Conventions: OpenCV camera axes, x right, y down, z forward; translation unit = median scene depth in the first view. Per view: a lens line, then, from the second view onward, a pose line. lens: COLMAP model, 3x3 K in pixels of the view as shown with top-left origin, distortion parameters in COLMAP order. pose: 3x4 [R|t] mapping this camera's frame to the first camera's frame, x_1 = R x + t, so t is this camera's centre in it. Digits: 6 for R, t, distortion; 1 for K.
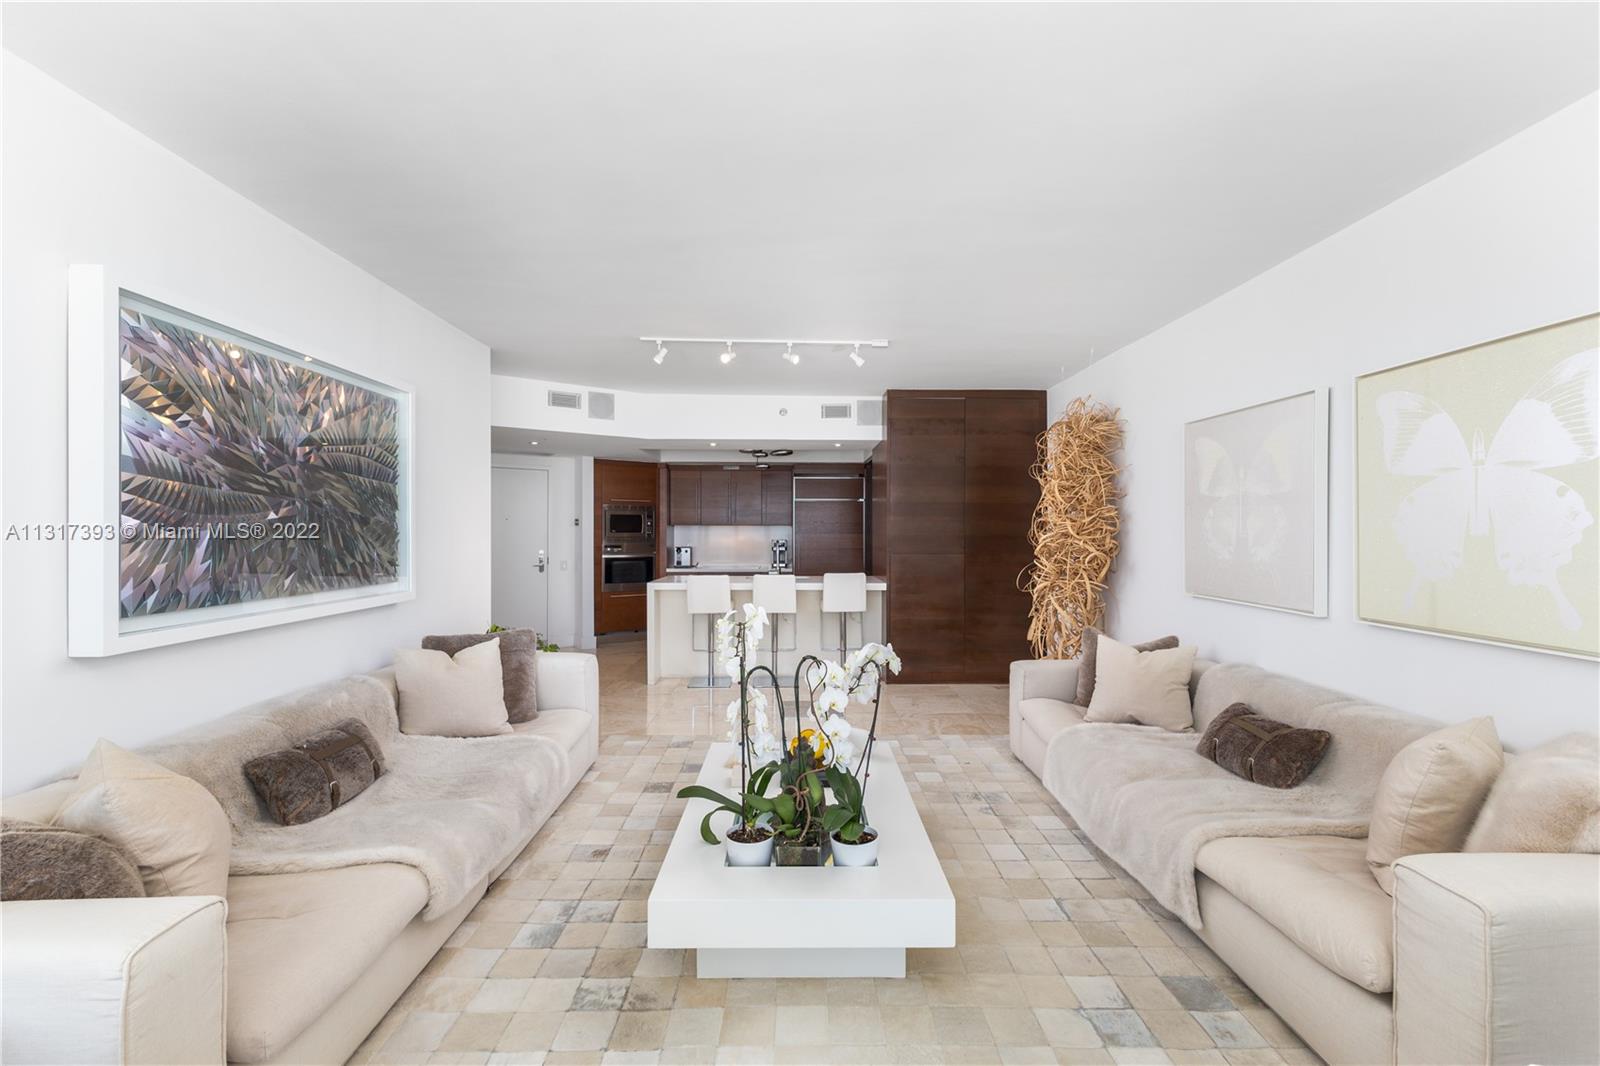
lens RADIAL K [[699.6, 0, 799.9], [0, 699.6, 529.6], [0, 0, 1]] dist [0.008981, -0.003032]
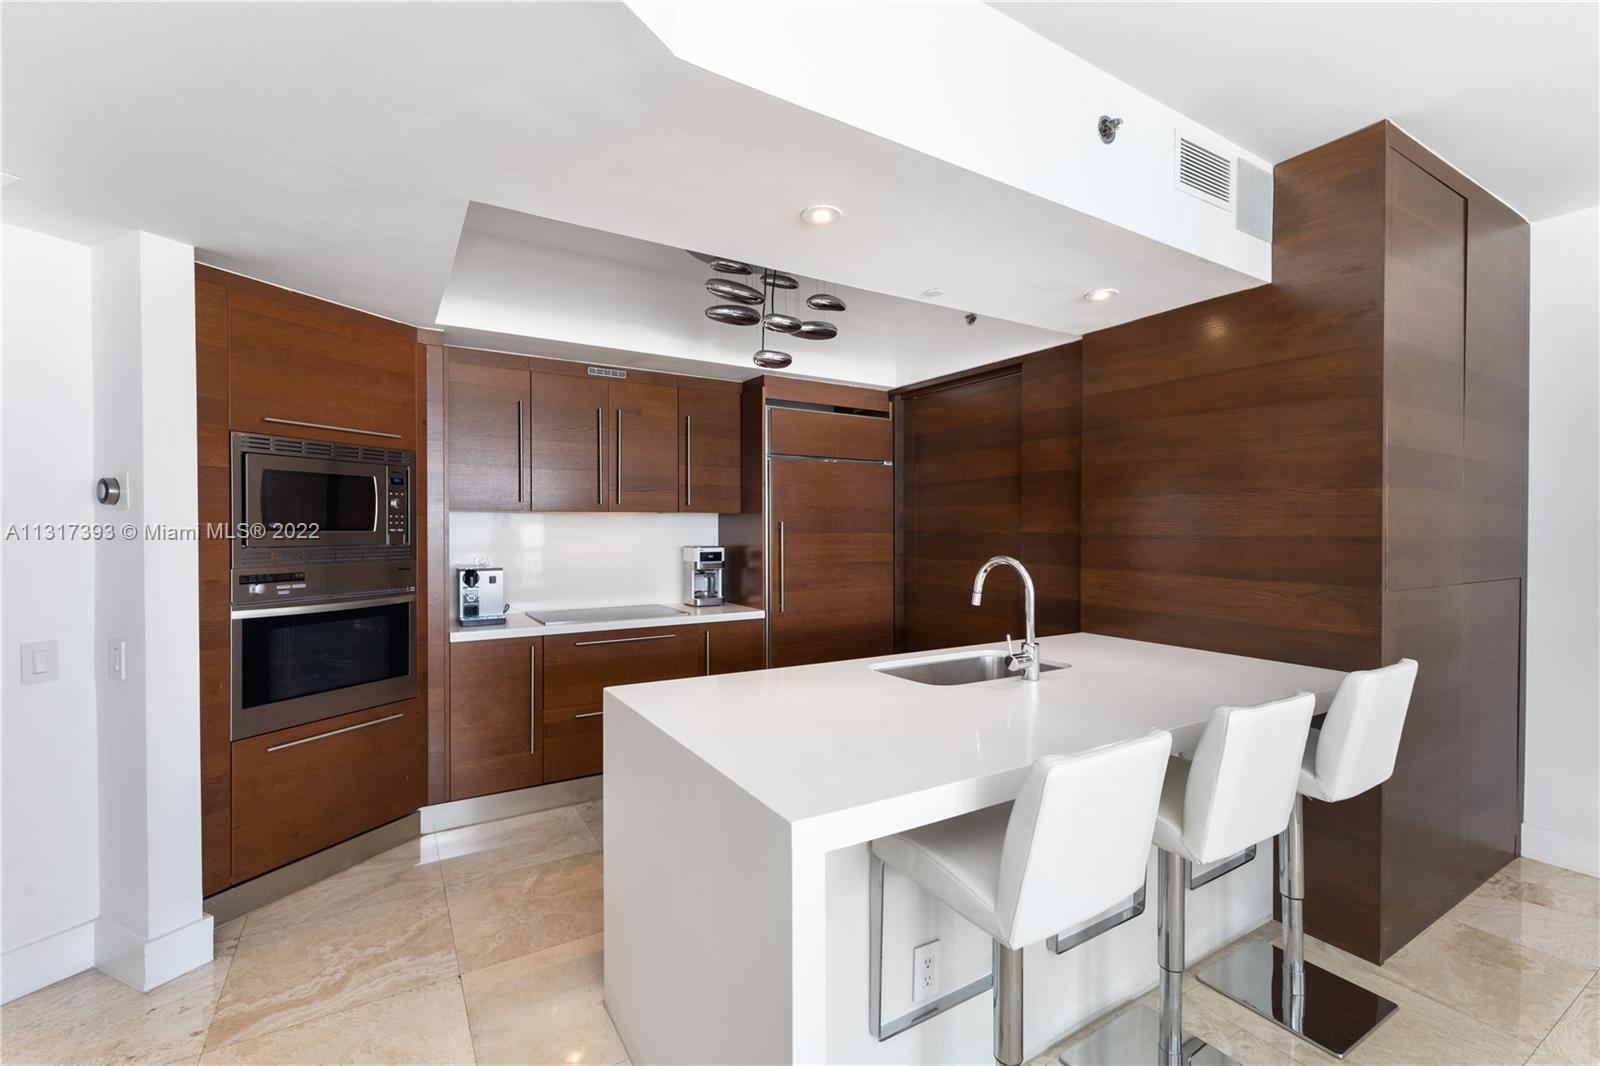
lens RADIAL K [[699.6, 0, 797.6], [0, 699.6, 534.9], [0, 0, 1]] dist [0.008981, -0.003032]
pose [[0.859135, -0.006644, 0.511706, -0.308107], [-0.003132, 0.999829, 0.018240, -0.000258], [-0.511740, -0.017274, 0.858967, 0.852514]]
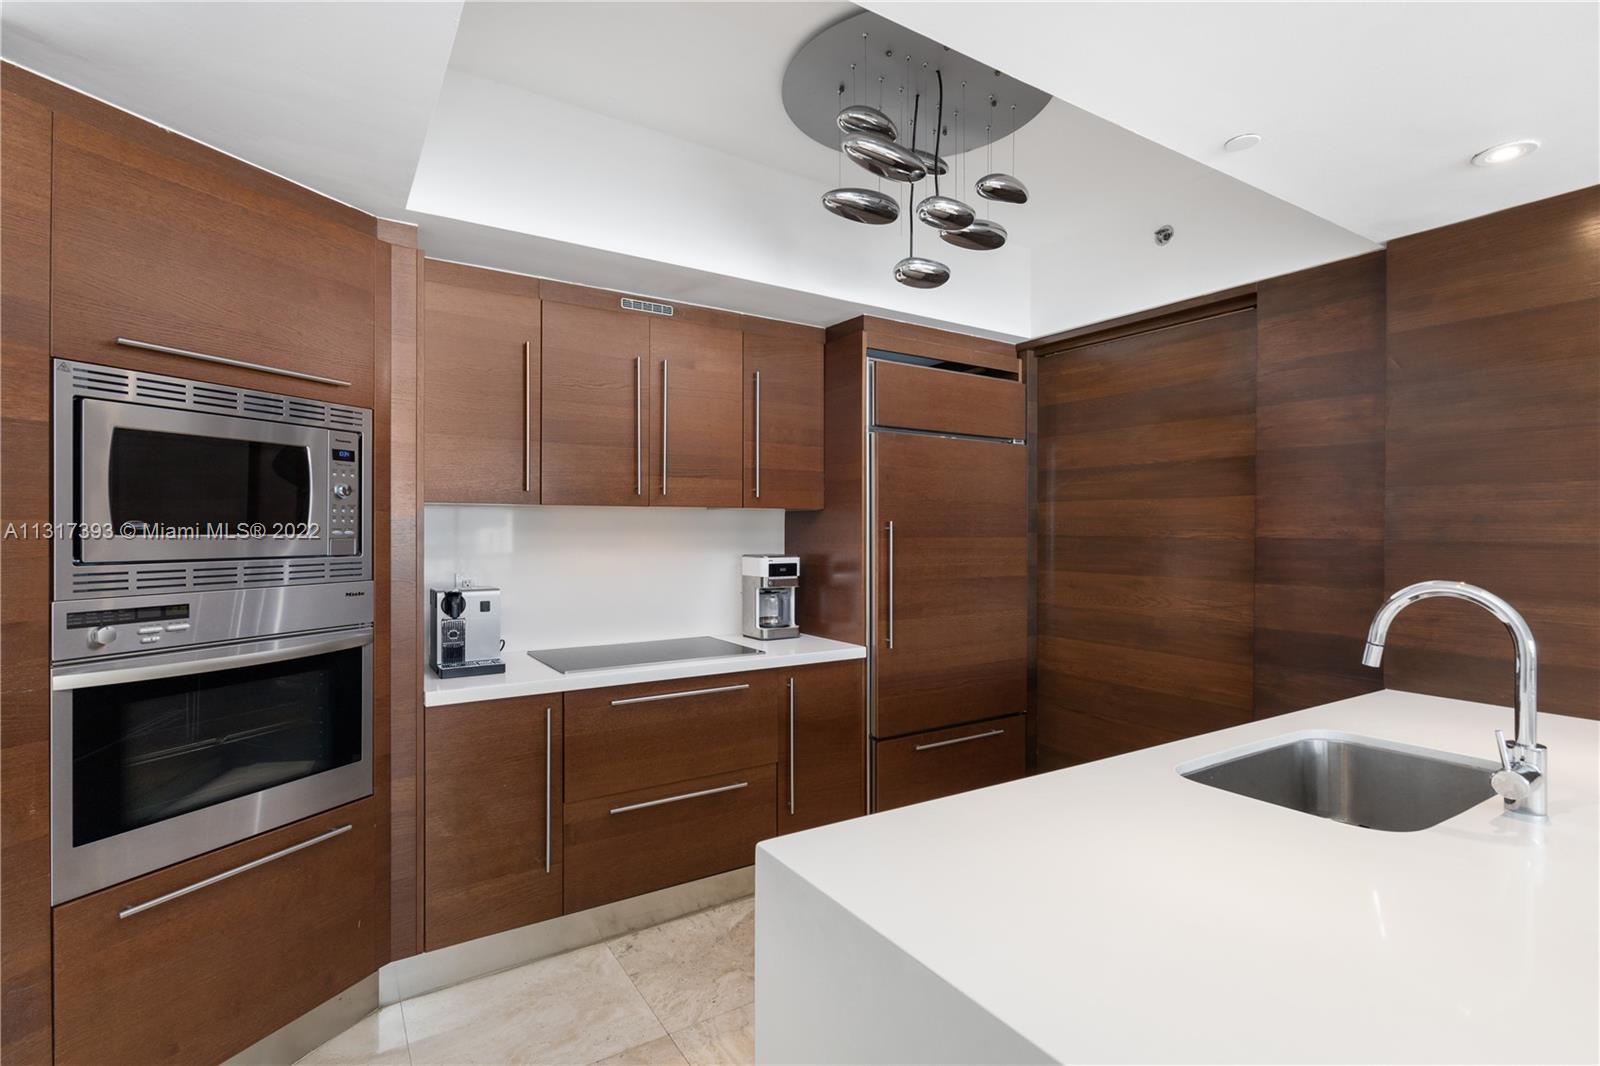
lens RADIAL K [[761.3, 0, 792.3], [0, 761.3, 532.5], [0, 0, 1]] dist [-0.007300, -0.002693]
pose [[0.850529, -0.001657, 0.525925, -0.305646], [-0.005243, 0.999919, 0.011628, 0.001123], [-0.525902, -0.012647, 0.850451, 1.018725]]
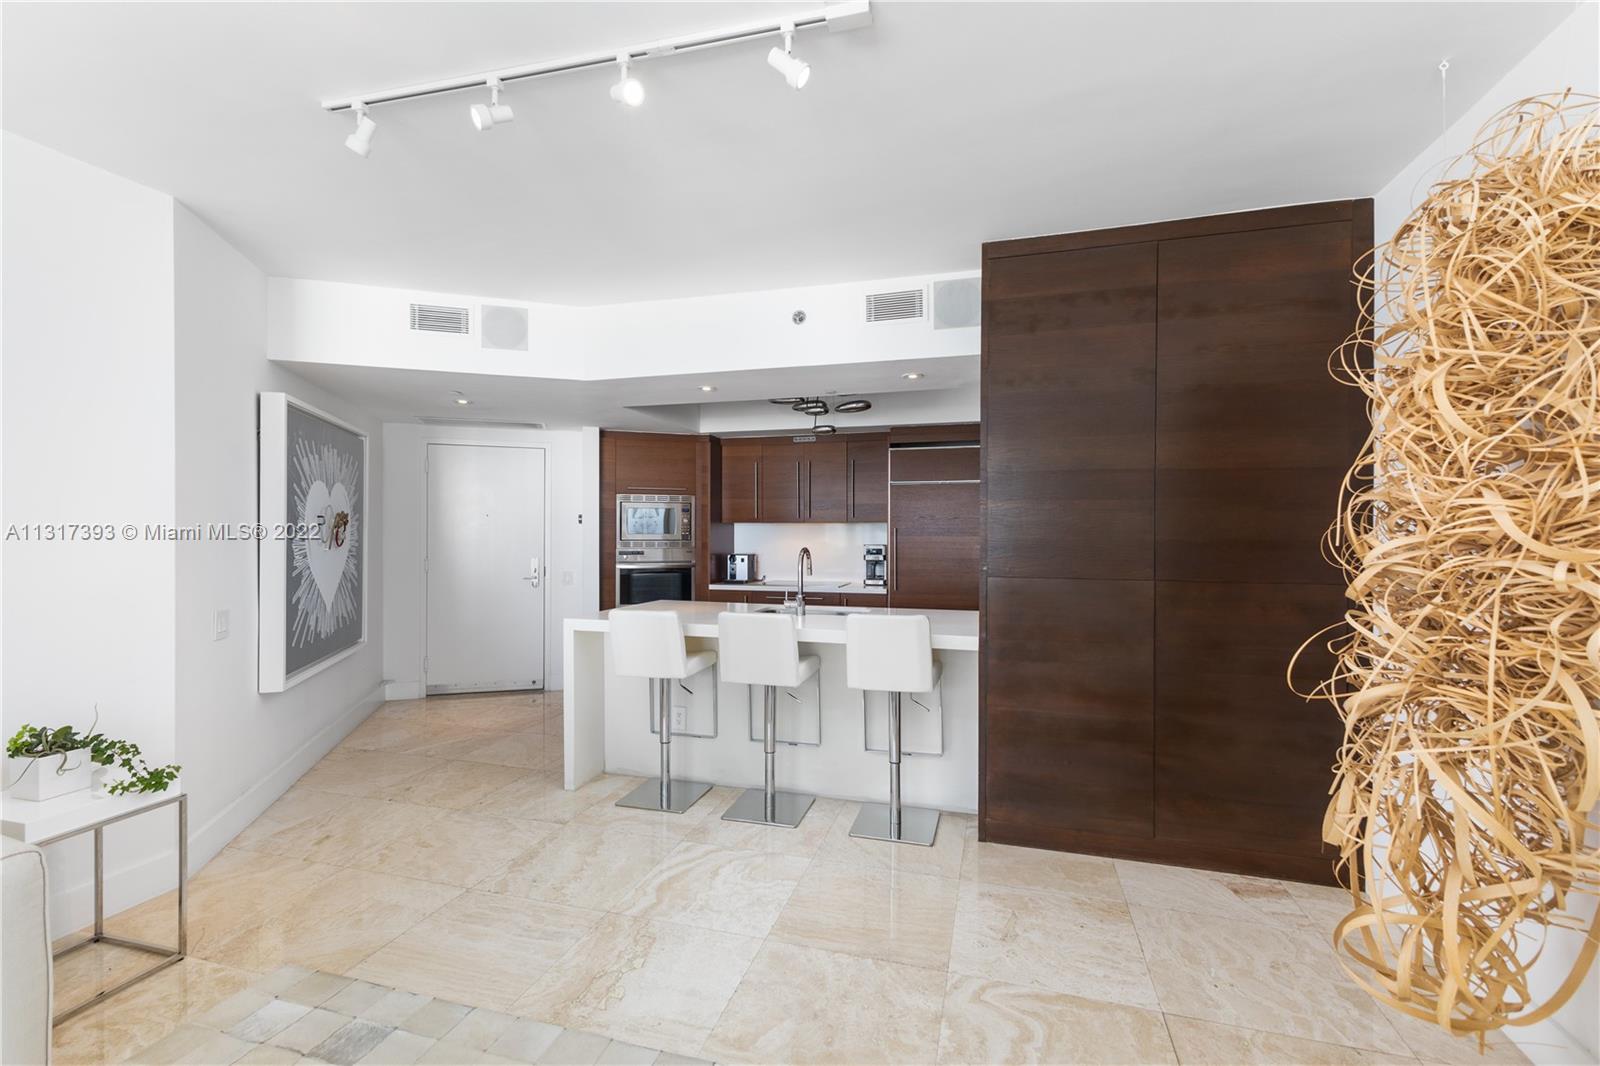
lens RADIAL K [[699.6, 0, 798.4], [0, 699.6, 535.4], [0, 0, 1]] dist [0.008981, -0.003032]
pose [[0.953589, 0.001263, -0.301109, 0.151287], [0.001054, 0.999971, 0.007533, 0.001495], [0.301109, -0.007501, 0.953560, 0.492908]]
